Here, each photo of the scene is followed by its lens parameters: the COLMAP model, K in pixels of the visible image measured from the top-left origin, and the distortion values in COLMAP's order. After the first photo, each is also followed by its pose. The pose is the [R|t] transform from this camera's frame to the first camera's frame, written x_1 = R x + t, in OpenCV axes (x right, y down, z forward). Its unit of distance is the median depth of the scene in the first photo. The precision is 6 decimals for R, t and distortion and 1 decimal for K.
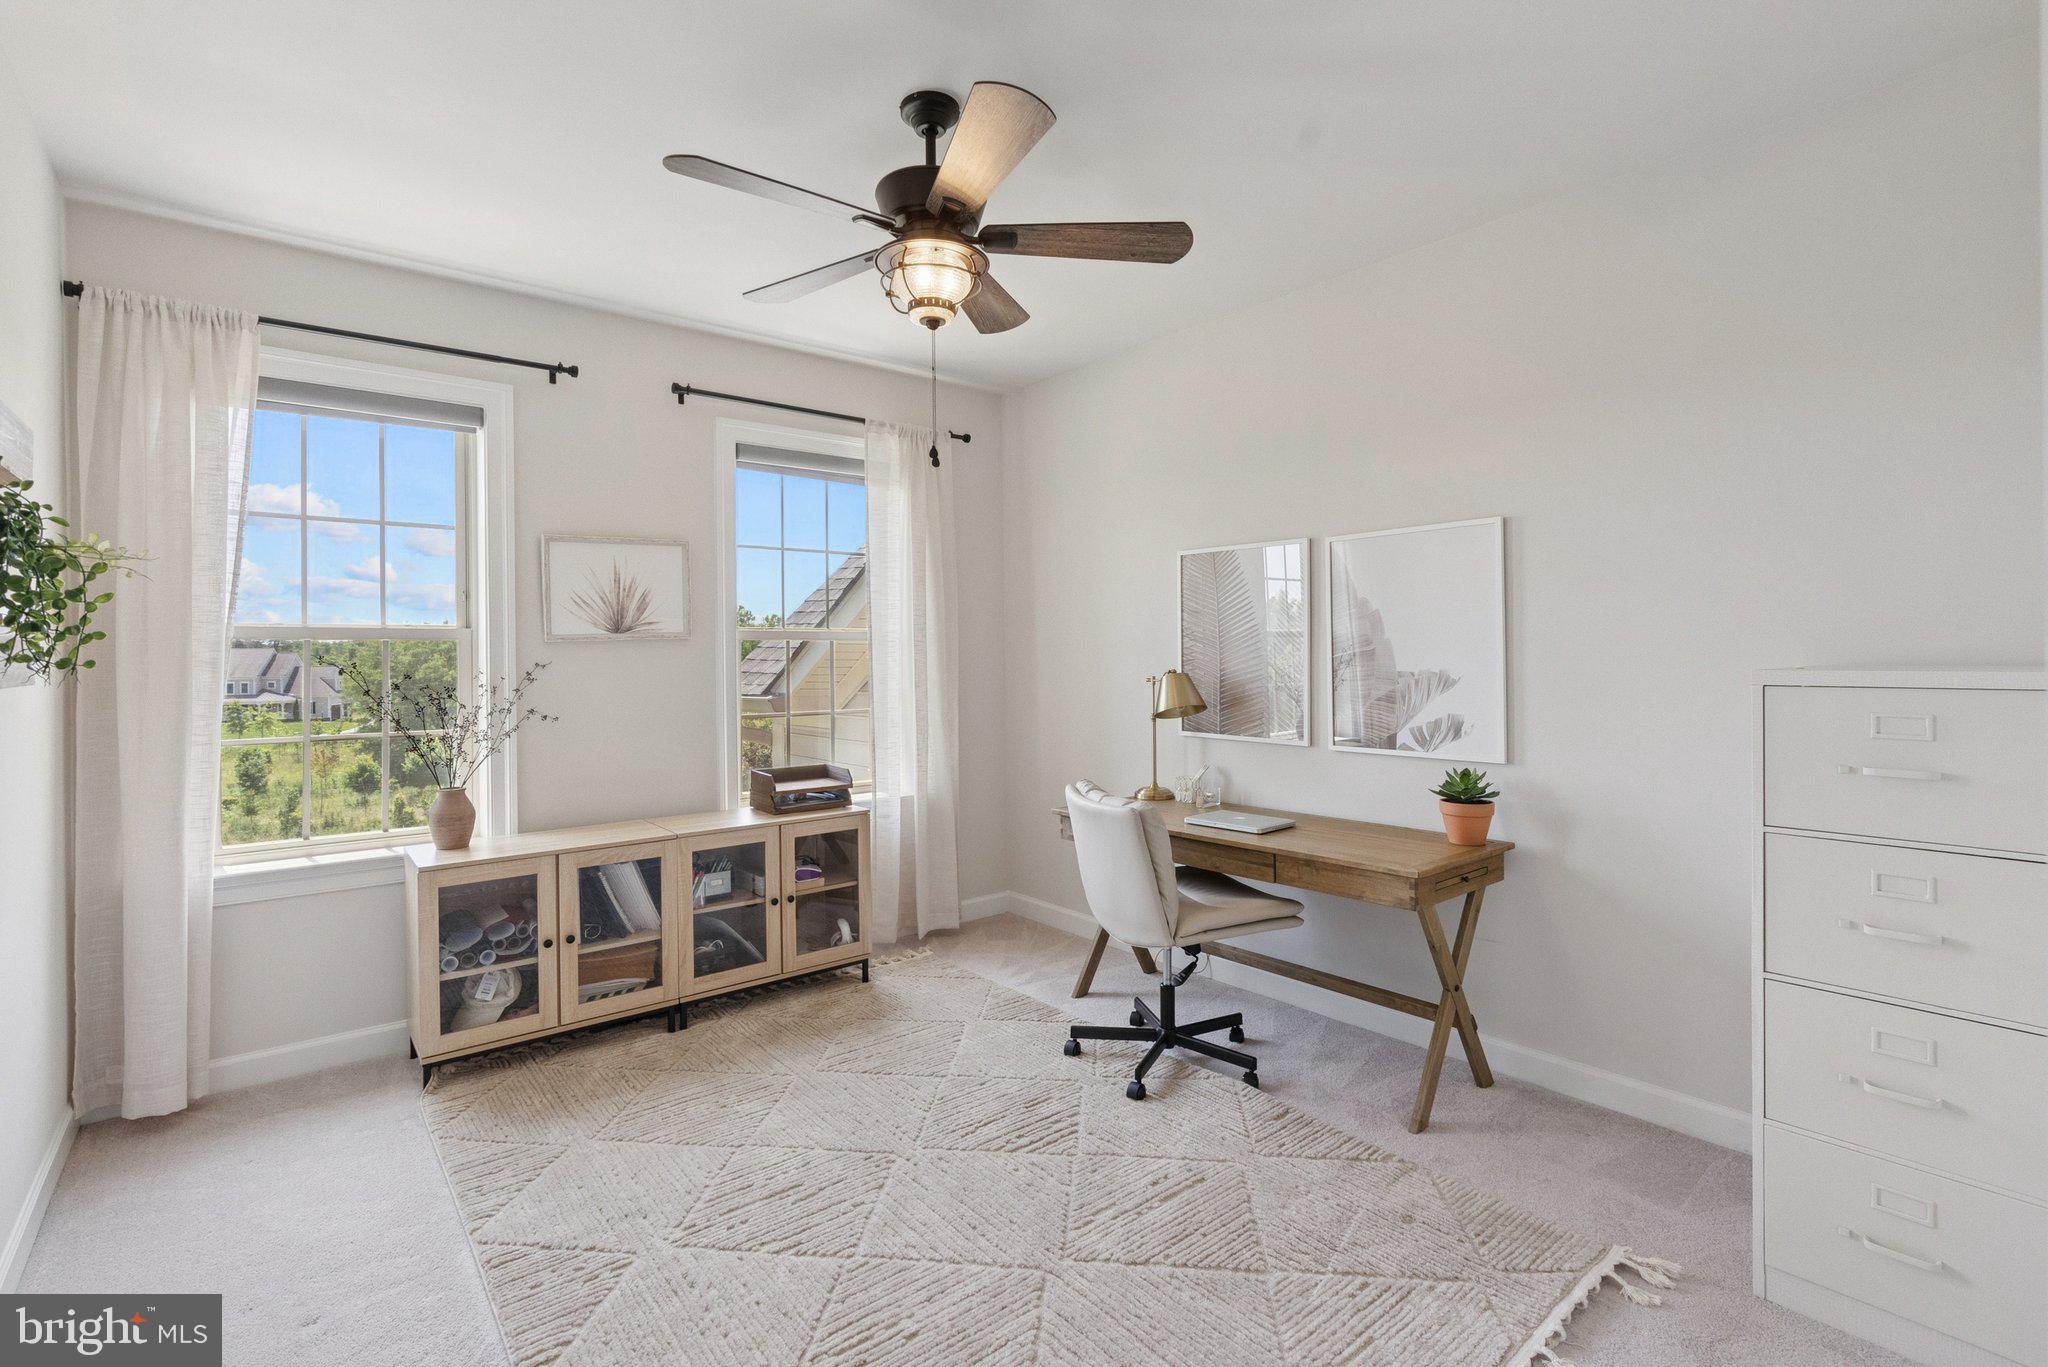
lens RADIAL K [[944.9, 0, 1006.6], [0, 944.9, 663.1], [0, 0, 1]] dist [-0.002639, -0.000101]
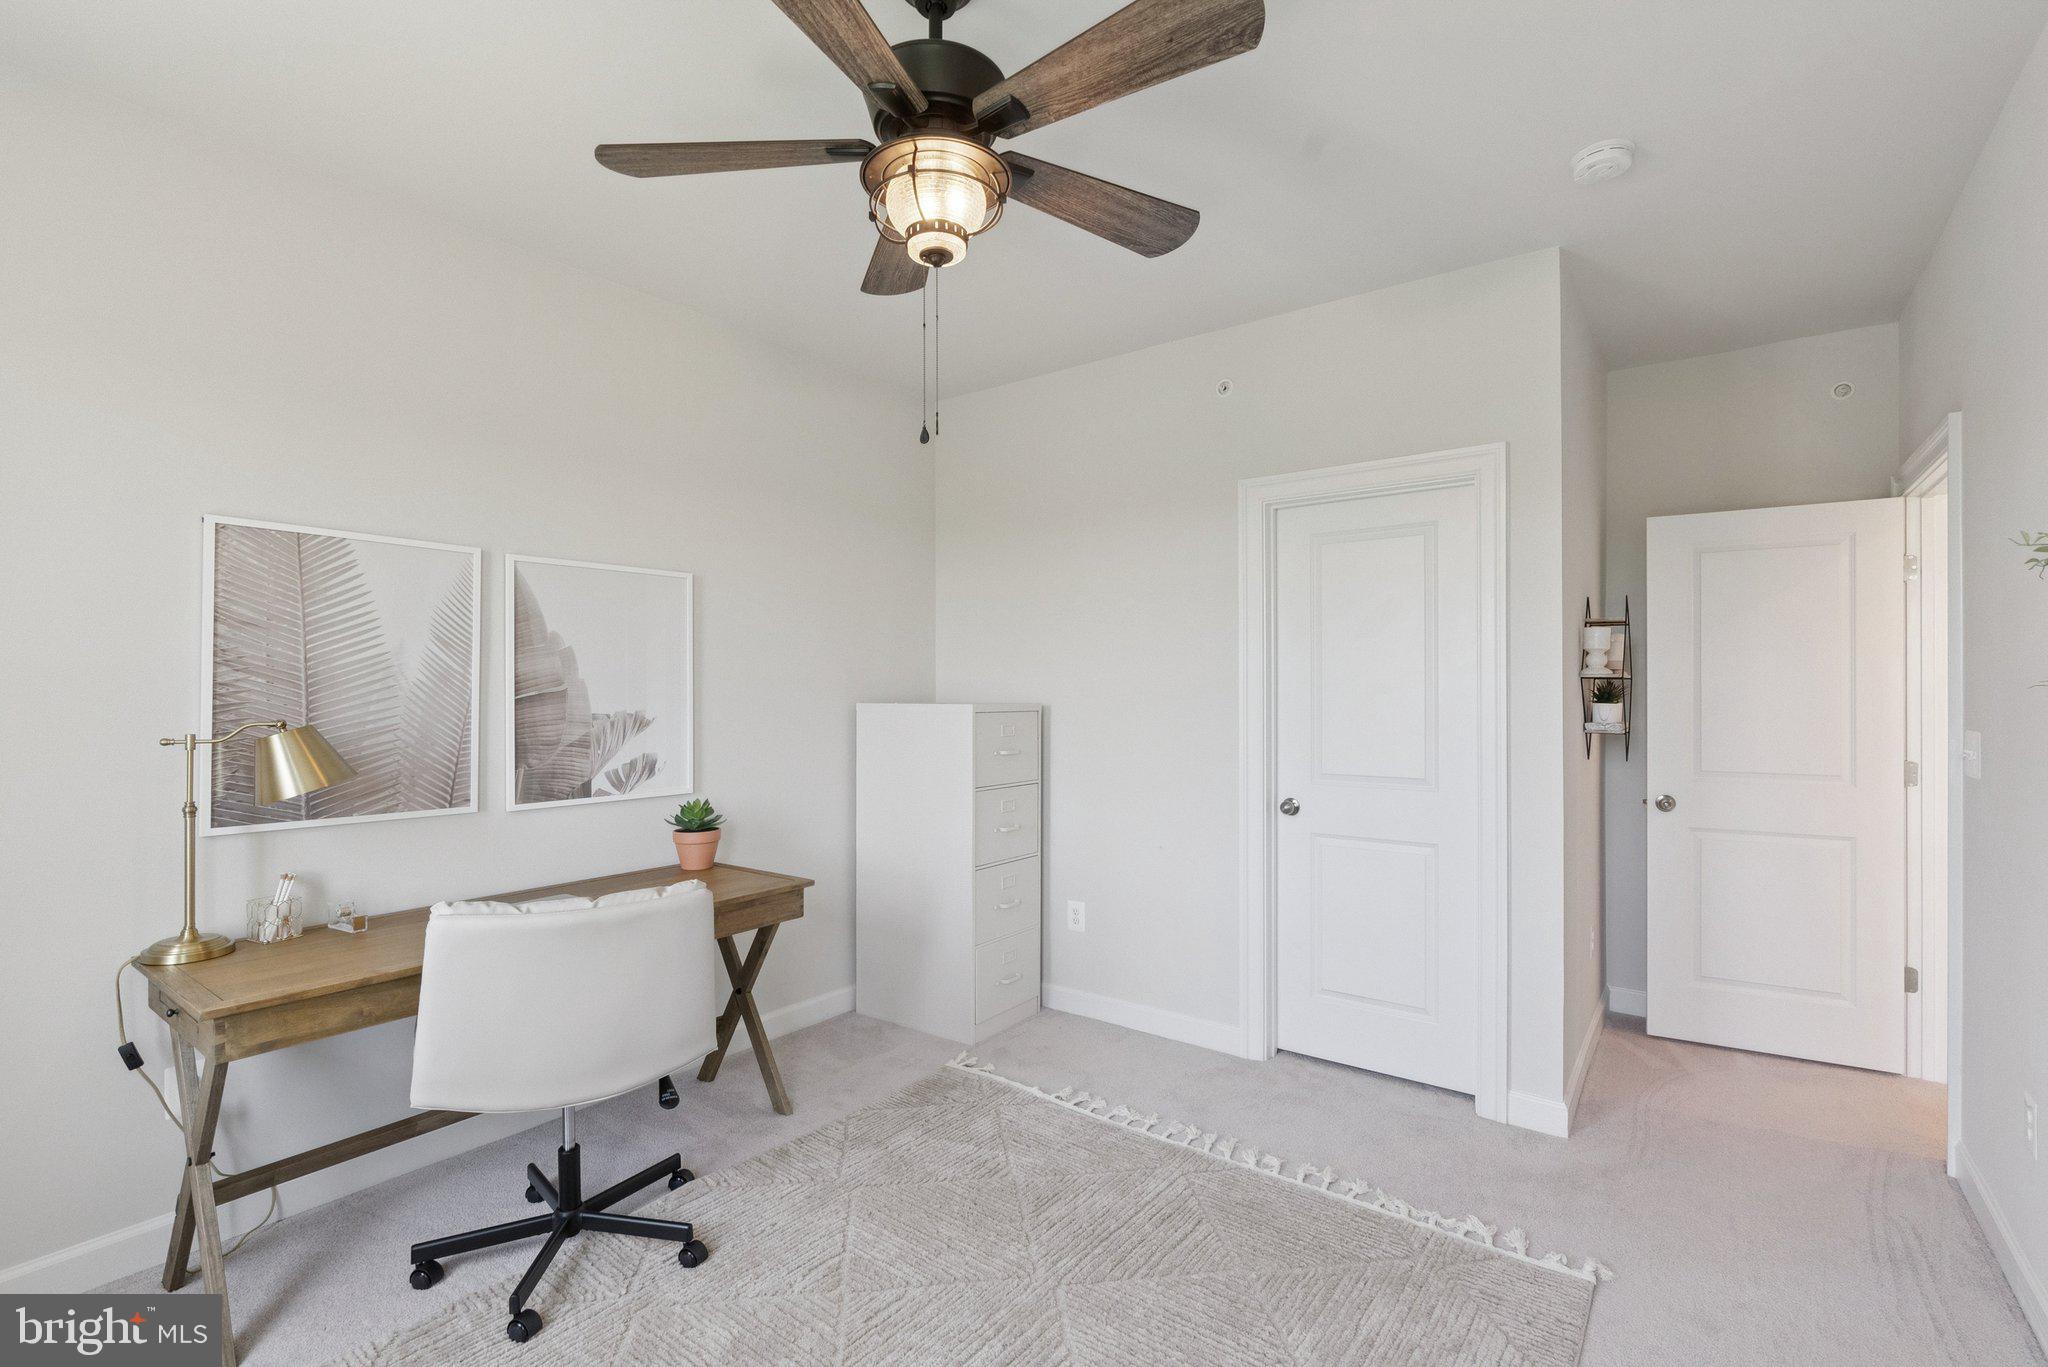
lens RADIAL K [[946.4, 0, 1026.3], [0, 946.4, 688.5], [0, 0, 1]] dist [-0.001369, -0.000093]
pose [[-0.264476, 0.005616, 0.964376, -0.620277], [0.003850, 0.999981, -0.004768, -0.010477], [-0.964385, 0.002452, -0.264493, 0.842167]]
